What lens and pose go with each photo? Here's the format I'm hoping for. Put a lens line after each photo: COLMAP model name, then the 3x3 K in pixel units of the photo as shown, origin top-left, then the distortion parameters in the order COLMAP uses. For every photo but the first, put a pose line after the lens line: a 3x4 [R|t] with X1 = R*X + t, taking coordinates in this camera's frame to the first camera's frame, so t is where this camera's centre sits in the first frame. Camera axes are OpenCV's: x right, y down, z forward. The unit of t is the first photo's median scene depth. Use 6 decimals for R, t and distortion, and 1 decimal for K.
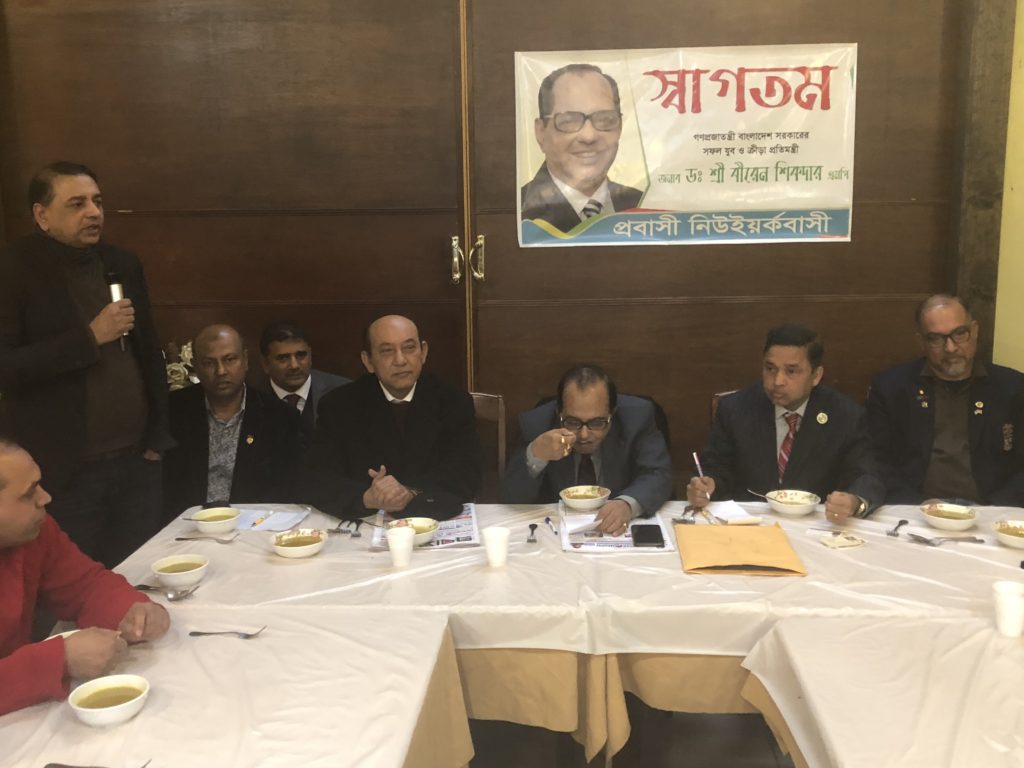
lens RADIAL K [[1030.5, 0, 494.8], [0, 1030.5, 375.4], [0, 0, 1]] dist [0.009549, 0.000000]
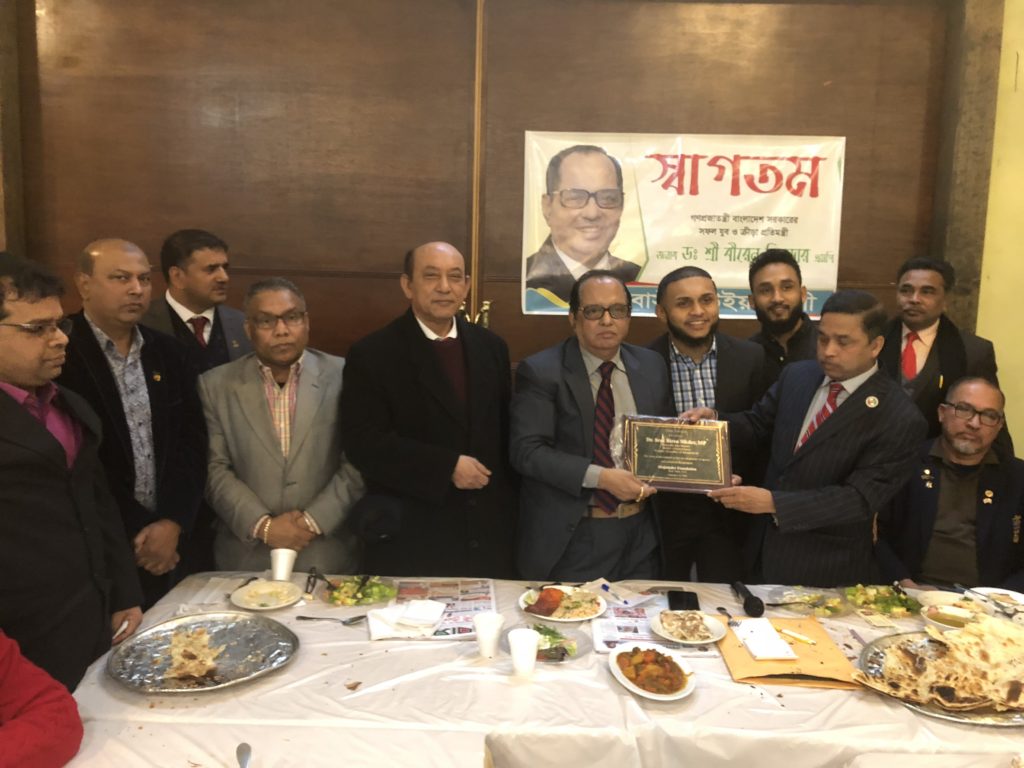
lens RADIAL K [[830.5, 0, 489.4], [0, 830.5, 369.0], [0, 0, 1]] dist [0.020046, -0.016921]
pose [[0.998711, 0.035382, 0.036381, -0.040334], [-0.033423, 0.998029, -0.053104, -0.022648], [-0.038189, 0.051820, 0.997926, 0.159777]]
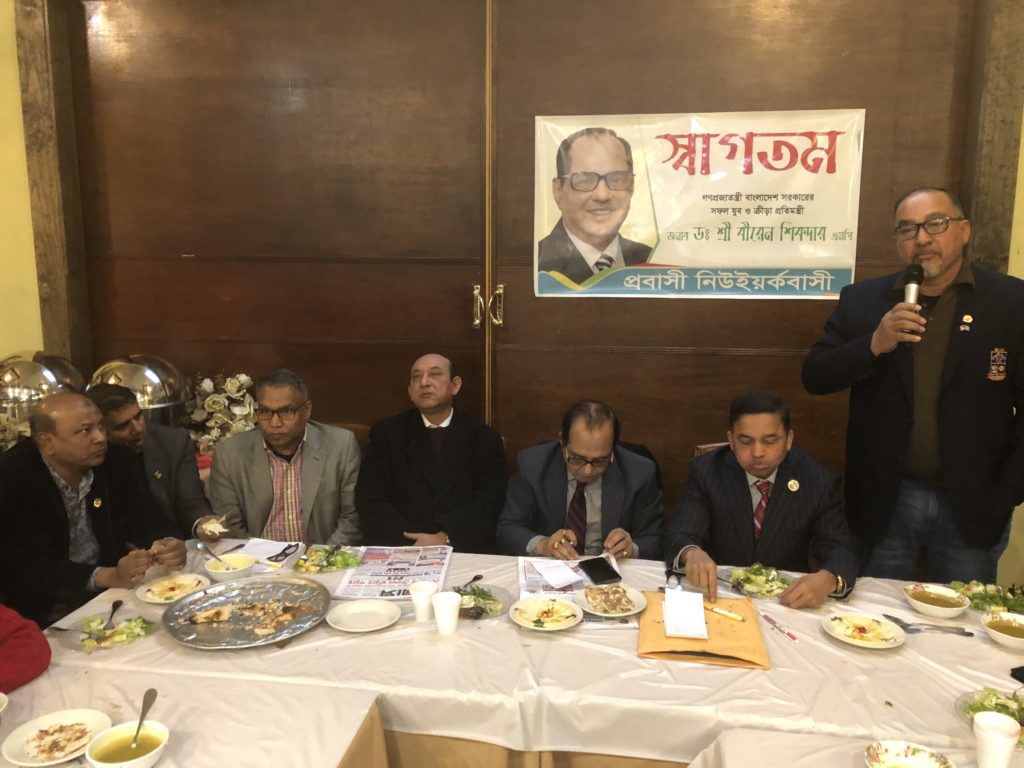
lens RADIAL K [[830.5, 0, 503.1], [0, 830.5, 372.0], [0, 0, 1]] dist [0.020046, -0.016921]
pose [[0.995258, 0.034381, -0.090991, 0.073796], [-0.035871, 0.999247, -0.014786, -0.032502], [0.090414, 0.017980, 0.995742, 0.136504]]
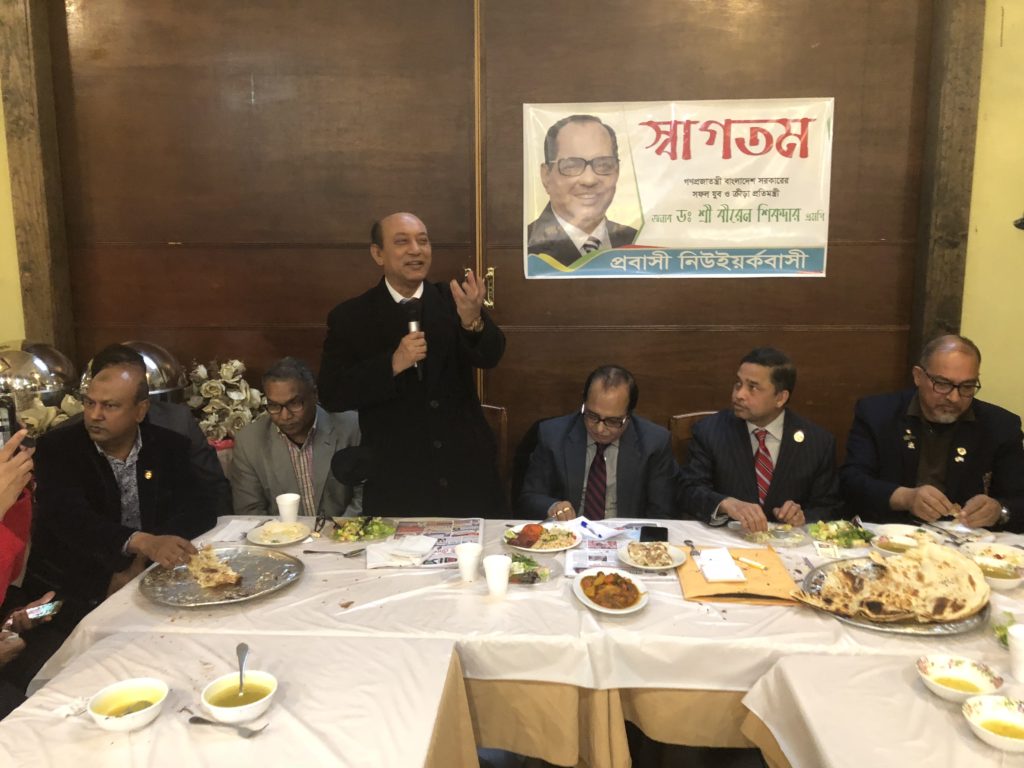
lens RADIAL K [[830.5, 0, 492.0], [0, 830.5, 367.9], [0, 0, 1]] dist [0.020046, -0.016921]
pose [[0.999801, 0.012748, -0.015352, 0.002760], [-0.013017, 0.999762, -0.017532, -0.012361], [0.015125, 0.017728, 0.999728, 0.106547]]
